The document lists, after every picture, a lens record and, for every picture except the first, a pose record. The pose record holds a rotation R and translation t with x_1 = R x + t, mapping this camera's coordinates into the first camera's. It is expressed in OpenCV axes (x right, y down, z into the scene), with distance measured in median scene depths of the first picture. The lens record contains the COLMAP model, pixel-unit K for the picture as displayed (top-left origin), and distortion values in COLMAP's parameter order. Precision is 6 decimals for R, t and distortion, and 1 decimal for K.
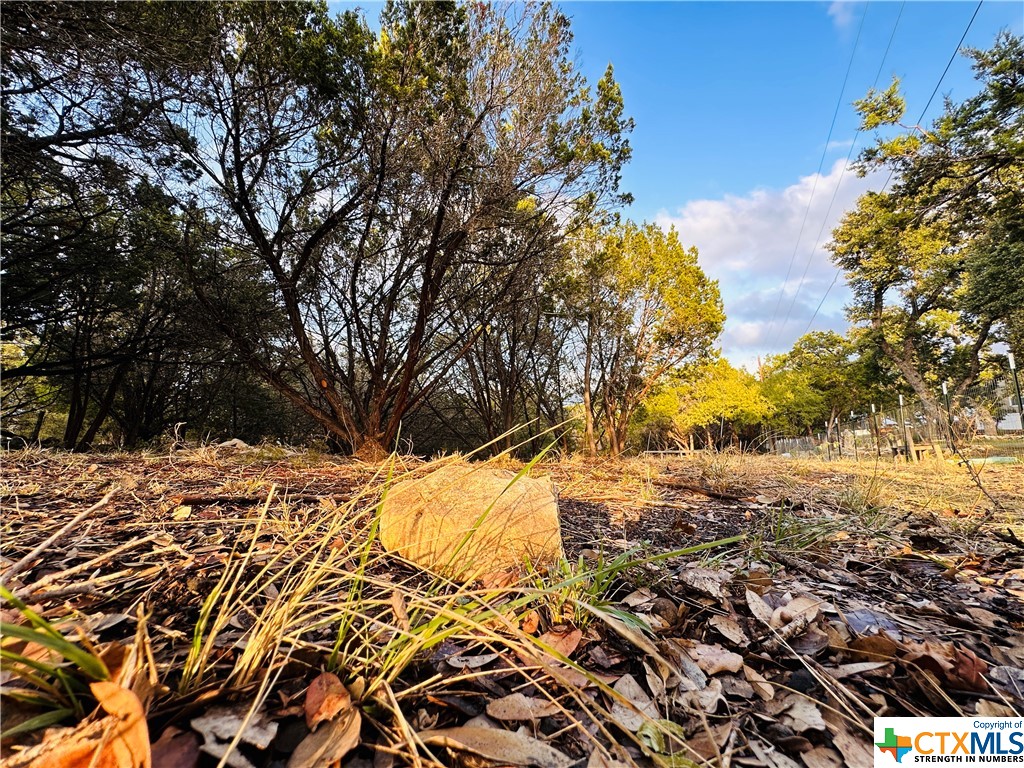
lens RADIAL K [[411.8, 0, 516.4], [0, 411.8, 383.2], [0, 0, 1]] dist [0.000821, 0.000733]
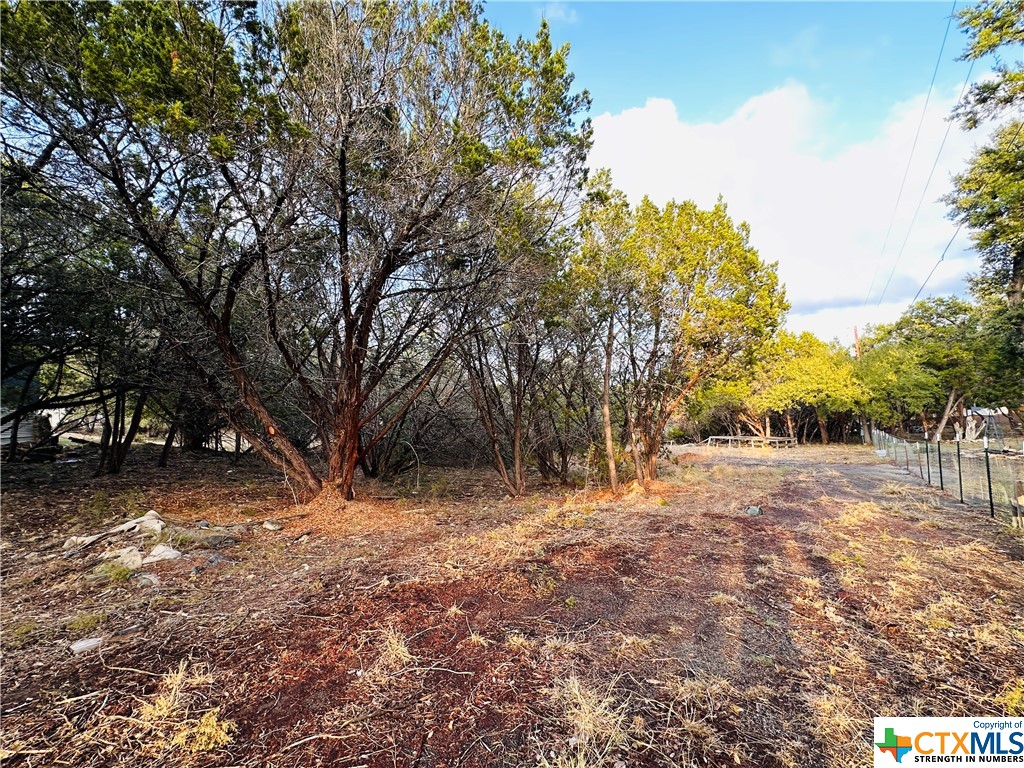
lens RADIAL K [[411.8, 0, 515.3], [0, 411.8, 384.0], [0, 0, 1]] dist [0.000821, 0.000733]
pose [[0.985186, -0.012245, -0.171053, 0.066074], [0.025049, 0.997025, 0.072901, -0.046005], [0.169651, -0.076106, 0.982561, 0.057412]]
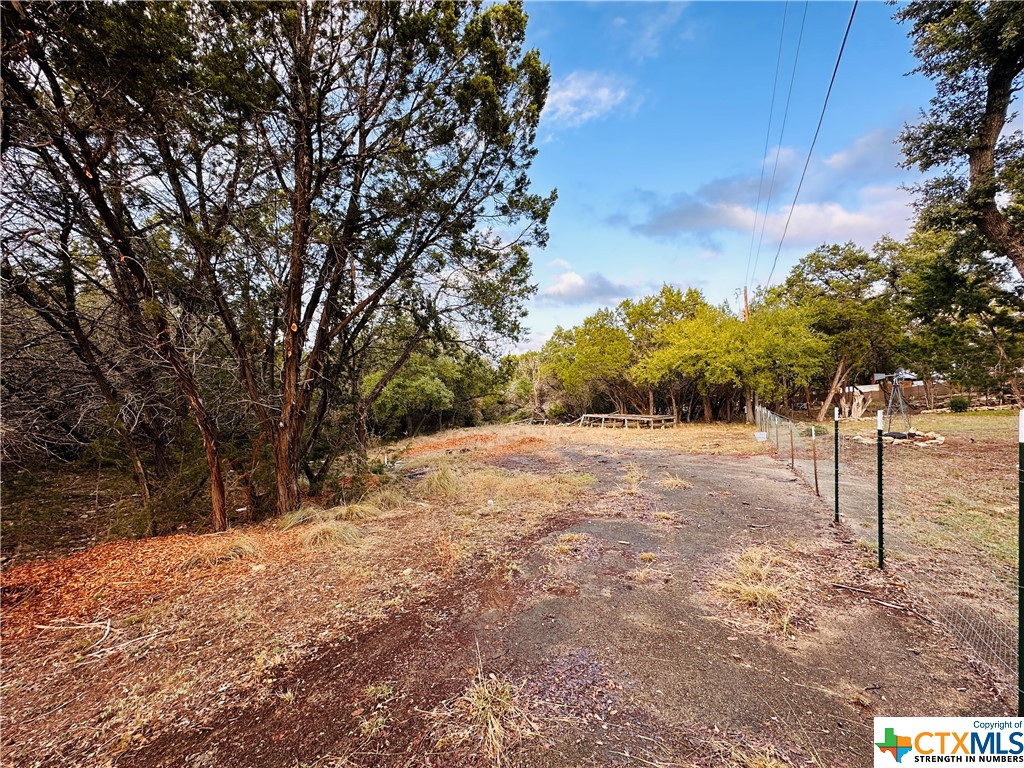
lens RADIAL K [[411.8, 0, 513.5], [0, 411.8, 383.0], [0, 0, 1]] dist [0.000821, 0.000733]
pose [[0.999970, 0.004580, -0.006211, 0.294109], [-0.003763, 0.992062, 0.125691, 0.019043], [0.006738, -0.125664, 0.992050, 0.402974]]
